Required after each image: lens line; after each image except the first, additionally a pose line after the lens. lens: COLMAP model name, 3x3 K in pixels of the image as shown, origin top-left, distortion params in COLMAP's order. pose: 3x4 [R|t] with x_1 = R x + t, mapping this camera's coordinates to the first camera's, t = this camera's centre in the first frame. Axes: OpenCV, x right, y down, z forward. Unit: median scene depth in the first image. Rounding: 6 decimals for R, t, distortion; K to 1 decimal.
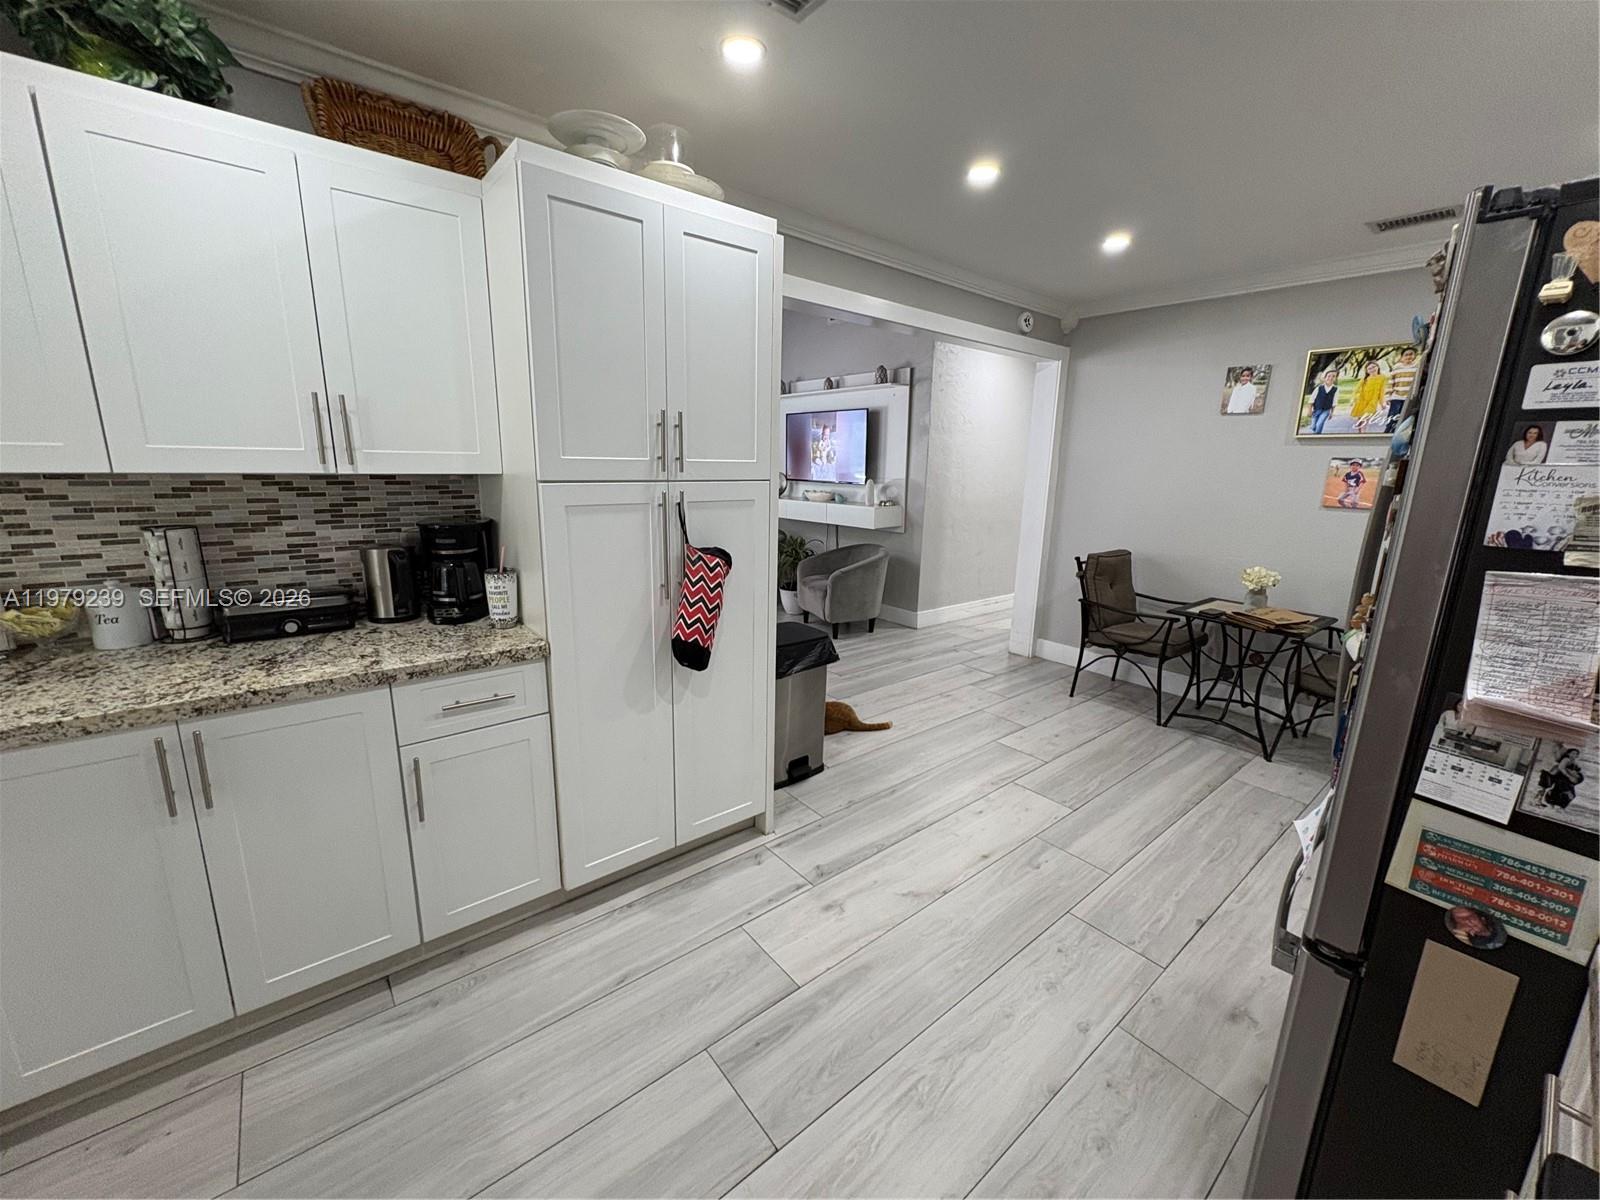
lens RADIAL K [[637.2, 0, 800.7], [0, 637.2, 598.3], [0, 0, 1]] dist [-0.000314, 0.000586]
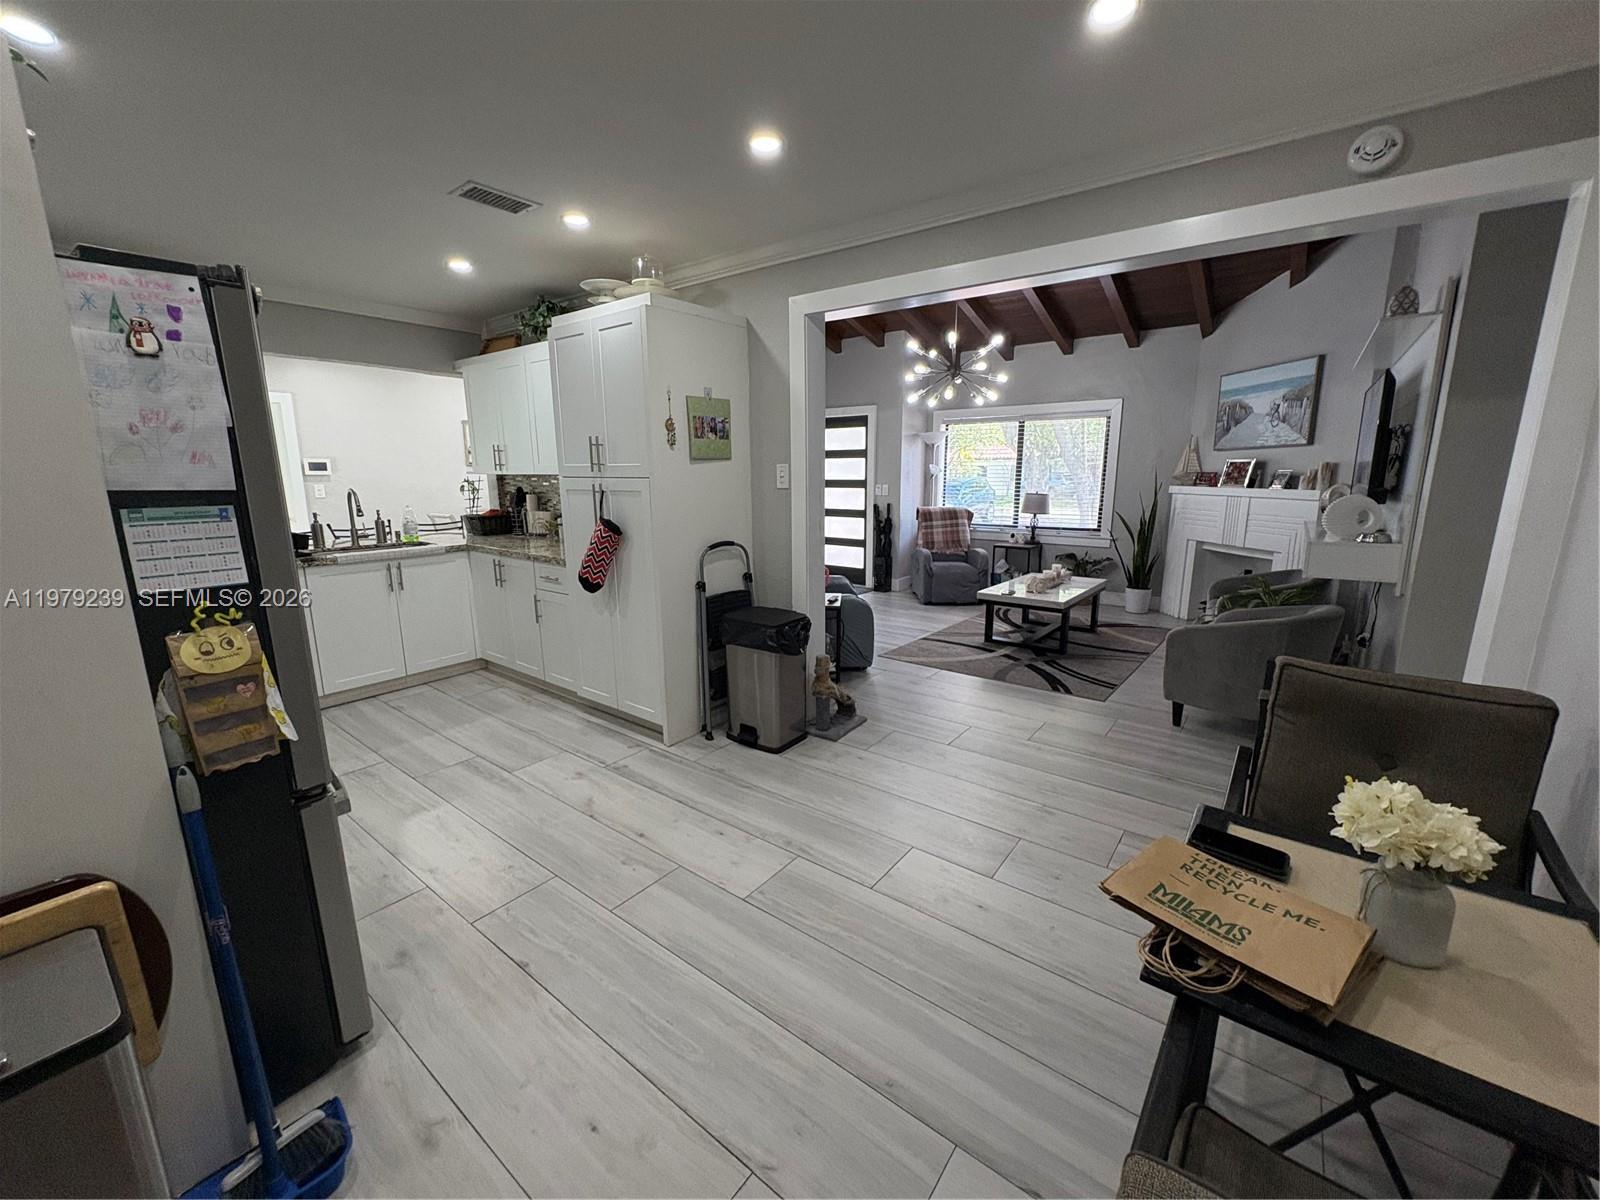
lens RADIAL K [[637.2, 0, 800.7], [0, 637.2, 598.3], [0, 0, 1]] dist [-0.000314, 0.000586]
pose [[0.227232, 0.171909, -0.958547, 1.495493], [-0.201701, 0.971260, 0.126374, -0.183789], [0.952724, 0.164624, 0.255376, 1.066897]]
